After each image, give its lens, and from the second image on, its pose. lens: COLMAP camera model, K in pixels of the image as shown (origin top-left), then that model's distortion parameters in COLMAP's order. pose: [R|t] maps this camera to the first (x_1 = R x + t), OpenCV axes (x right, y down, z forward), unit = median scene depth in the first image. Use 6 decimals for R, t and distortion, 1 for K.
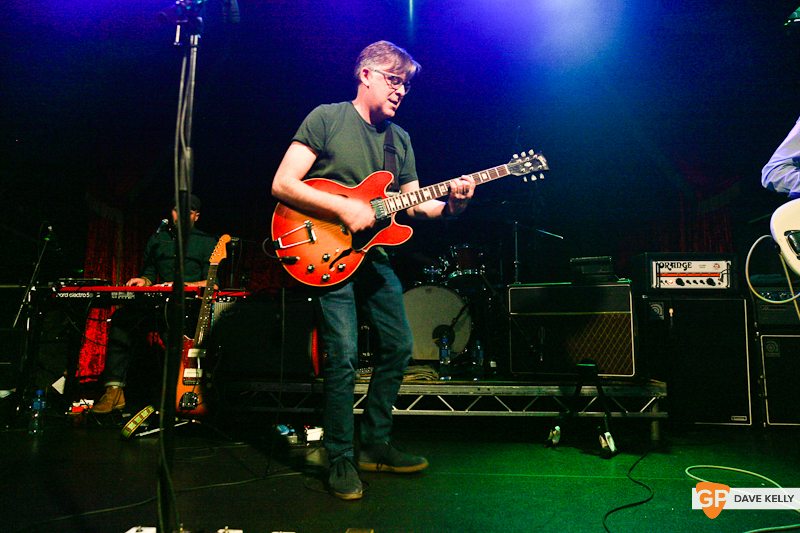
lens RADIAL K [[544.1, 0, 400.0], [0, 544.1, 266.5], [0, 0, 1]] dist [-0.070474, 0.089745]
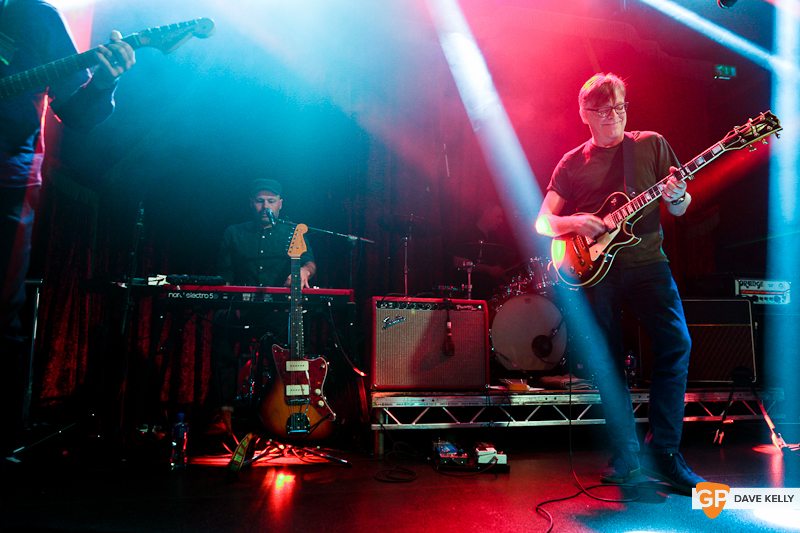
lens RADIAL K [[550.7, 0, 400.0], [0, 550.7, 286.6], [0, 0, 1]] dist [-0.086151, 0.101528]
pose [[0.955760, 0.032077, 0.292394, -0.532109], [-0.036589, 0.999281, 0.009973, 0.019820], [-0.291864, -0.020230, 0.956246, 0.127398]]
